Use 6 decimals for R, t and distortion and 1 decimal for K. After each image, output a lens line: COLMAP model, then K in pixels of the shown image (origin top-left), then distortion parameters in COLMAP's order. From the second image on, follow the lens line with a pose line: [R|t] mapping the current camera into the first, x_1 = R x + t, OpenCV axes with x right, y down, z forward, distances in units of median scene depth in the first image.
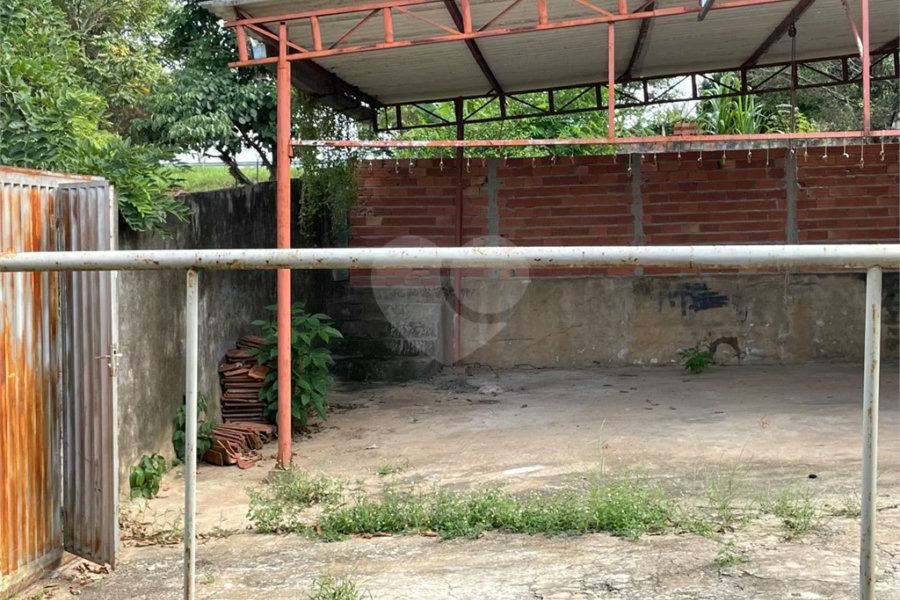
lens RADIAL K [[1209.1, 0, 475.9], [0, 1209.1, 304.3], [0, 0, 1]] dist [0.153406, -0.406776]
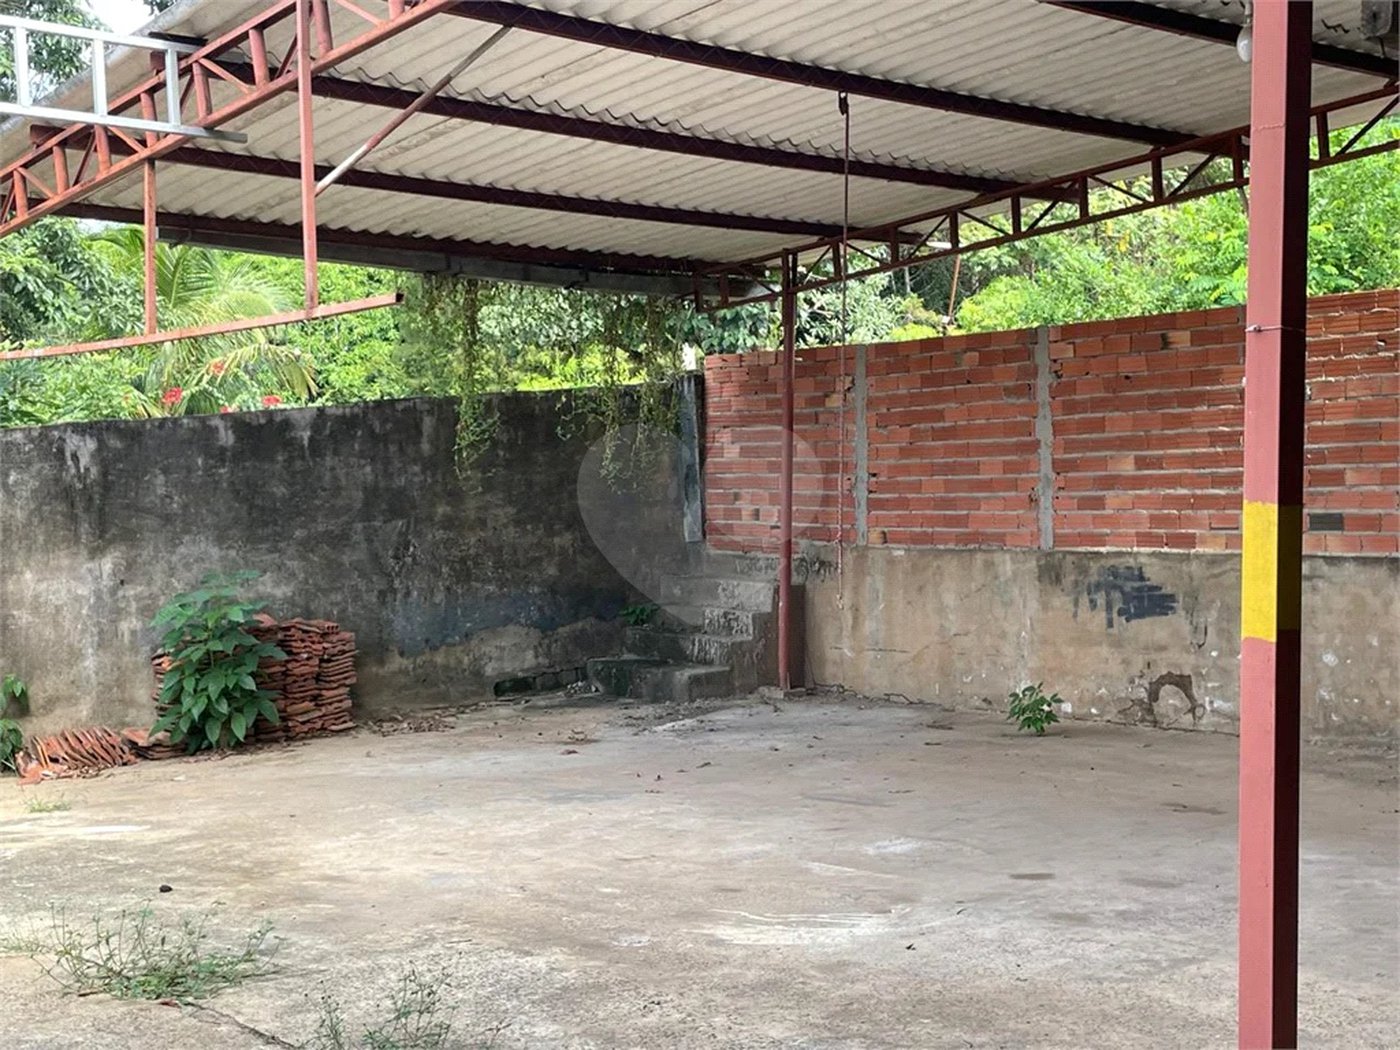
lens RADIAL K [[1866.8, 0, 719.9], [0, 1866.8, 523.0], [0, 0, 1]] dist [0.148829, -0.362833]
pose [[0.741893, 0.021495, -0.670173, 0.594501], [-0.034481, 0.999387, -0.006117, -0.025334], [0.669631, 0.027646, 0.742180, 0.276599]]
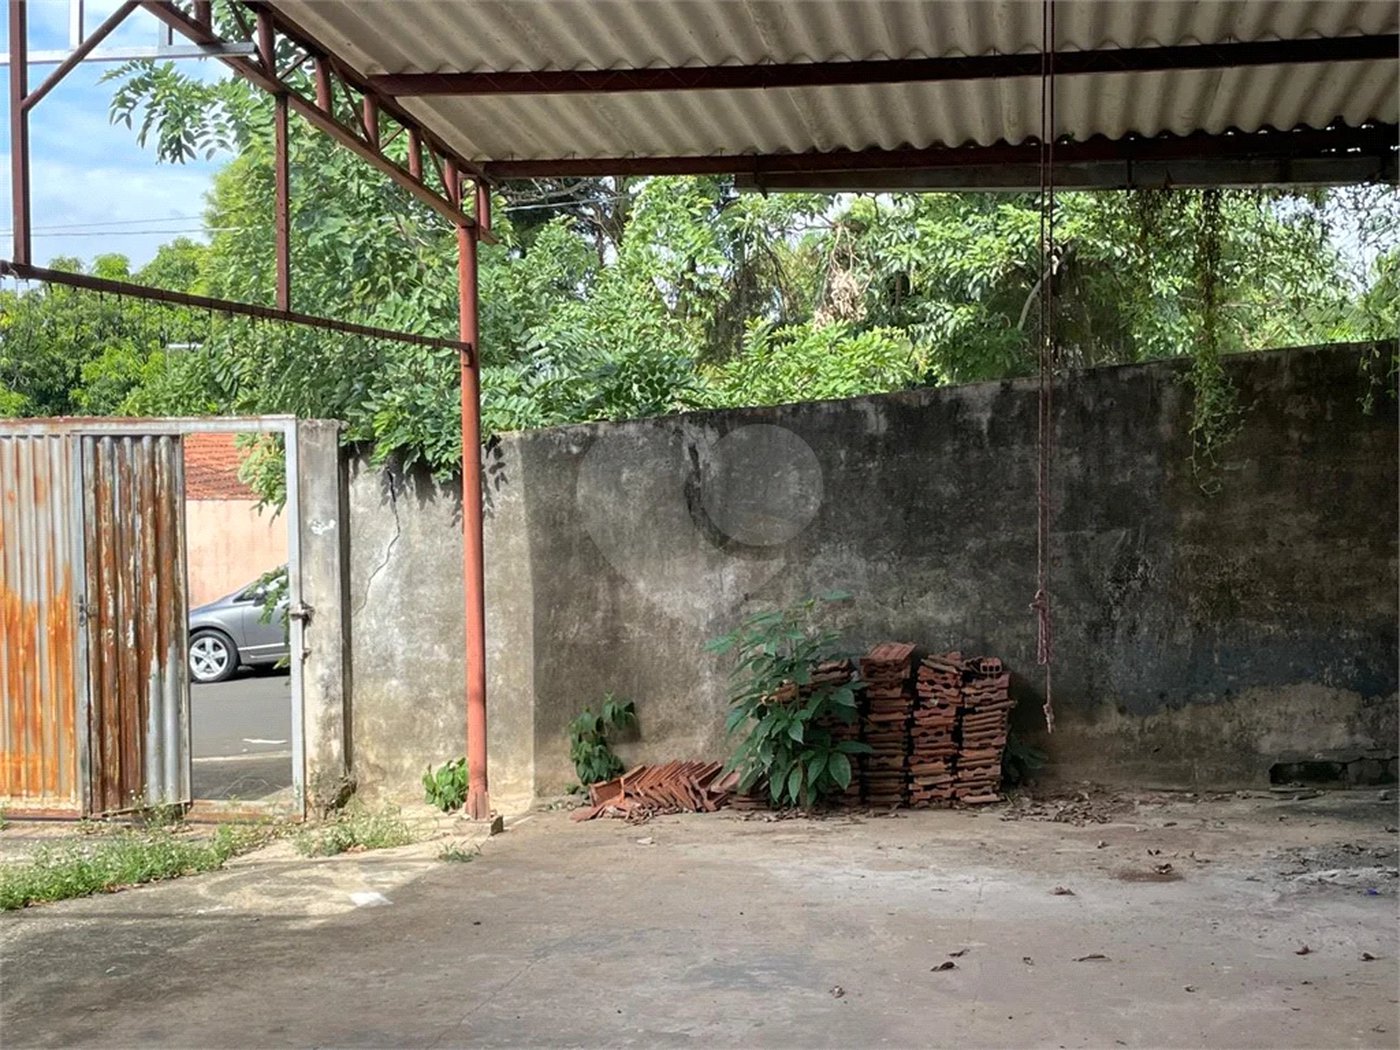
lens RADIAL K [[1866.8, 0, 719.9], [0, 1866.8, 523.0], [0, 0, 1]] dist [0.148829, -0.362833]
pose [[-0.028179, 0.040155, -0.998796, 0.544866], [-0.038257, 0.998417, 0.041220, -0.052124], [0.998871, 0.039372, -0.026598, 0.733742]]
